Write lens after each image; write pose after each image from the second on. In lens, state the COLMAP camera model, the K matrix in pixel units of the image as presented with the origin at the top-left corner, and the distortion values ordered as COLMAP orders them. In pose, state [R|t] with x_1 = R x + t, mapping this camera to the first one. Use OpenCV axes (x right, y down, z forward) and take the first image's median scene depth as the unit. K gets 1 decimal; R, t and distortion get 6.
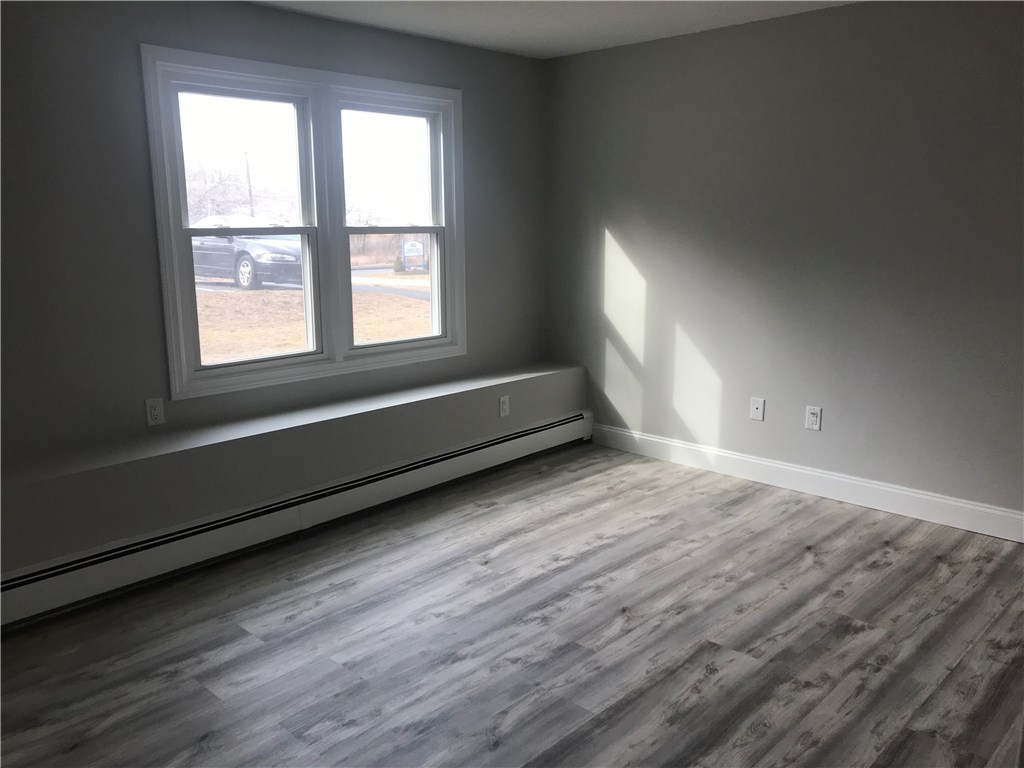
lens RADIAL K [[838.5, 0, 503.2], [0, 838.5, 383.4], [0, 0, 1]] dist [0.030450, -0.010040]
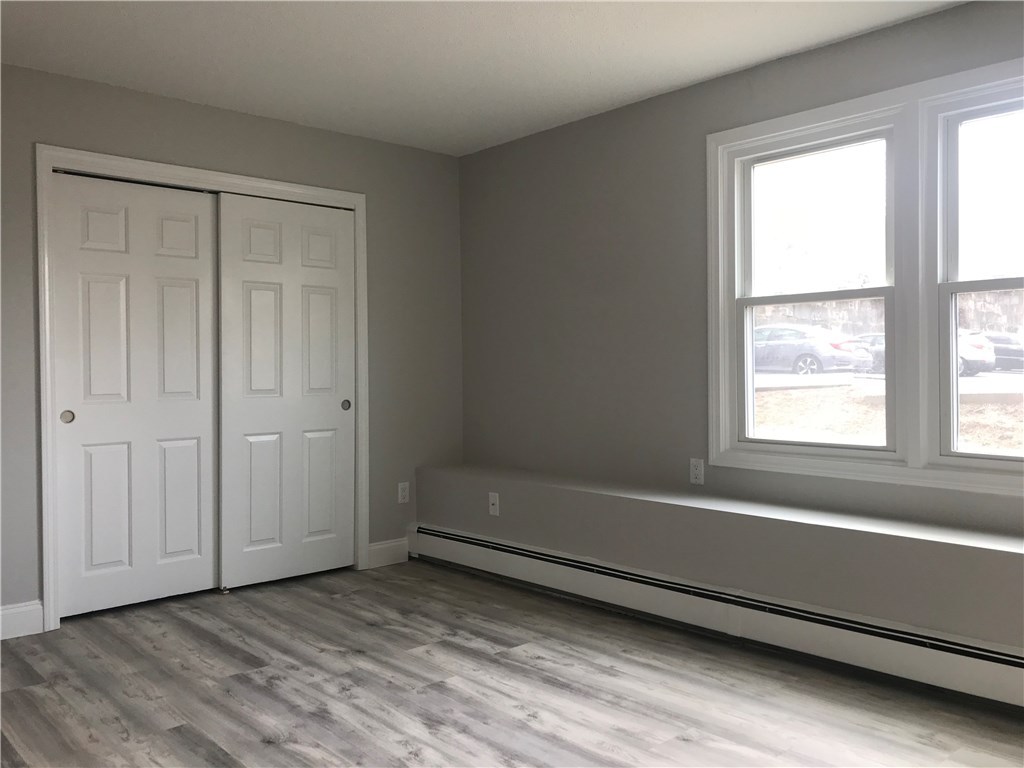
lens RADIAL K [[838.5, 0, 503.2], [0, 838.5, 378.7], [0, 0, 1]] dist [0.030450, -0.010040]
pose [[-0.074611, 0.020790, -0.996996, 0.679370], [-0.182301, 0.982650, 0.034133, -0.075286], [0.980408, 0.184300, -0.069526, 0.848322]]
